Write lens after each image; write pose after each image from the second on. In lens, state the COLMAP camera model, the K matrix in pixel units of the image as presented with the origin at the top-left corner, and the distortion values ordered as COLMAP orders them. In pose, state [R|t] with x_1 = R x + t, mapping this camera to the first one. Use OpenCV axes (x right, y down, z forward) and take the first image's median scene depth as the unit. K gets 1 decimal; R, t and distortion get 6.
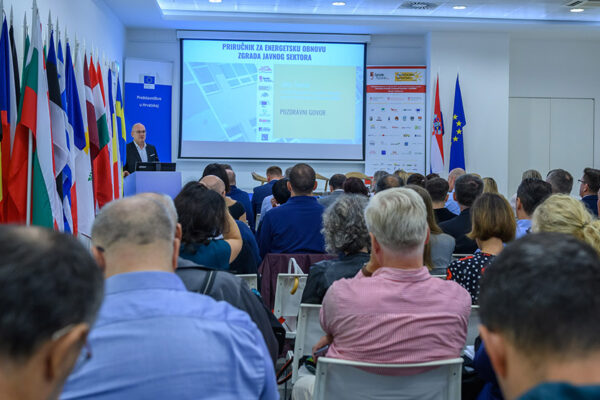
lens RADIAL K [[872.3, 0, 298.8], [0, 872.3, 165.5], [0, 0, 1]] dist [0.005752, 0.012591]
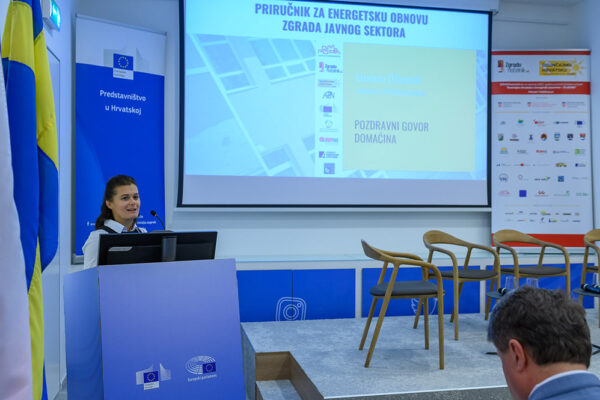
lens RADIAL K [[631.1, 0, 300.0], [0, 631.1, 200.0], [0, 0, 1]] dist [-0.002297, -0.009556]
pose [[0.992699, -0.009070, 0.120273, -0.108481], [0.008959, 0.999959, 0.001463, -0.012371], [-0.120281, -0.000374, 0.992740, 0.588477]]
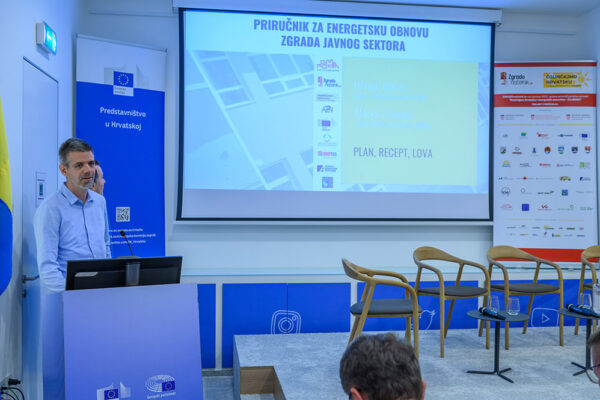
lens RADIAL K [[650.7, 0, 300.0], [0, 650.7, 200.0], [0, 0, 1]] dist [0.010629, -0.014649]
pose [[0.997717, -0.005471, 0.067315, -0.086371], [0.005449, 0.999985, 0.000505, -0.020908], [-0.067317, -0.000137, 0.997732, 0.569757]]
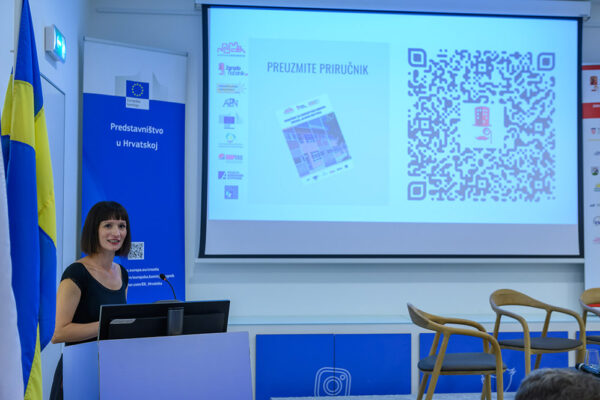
lens RADIAL K [[810.5, 0, 300.0], [0, 810.5, 200.0], [0, 0, 1]] dist [0.020401, -0.000673]
pose [[0.999335, -0.007509, 0.035689, -0.098871], [0.008905, 0.999194, -0.039135, -0.021482], [-0.035367, 0.039427, 0.998596, 0.557435]]
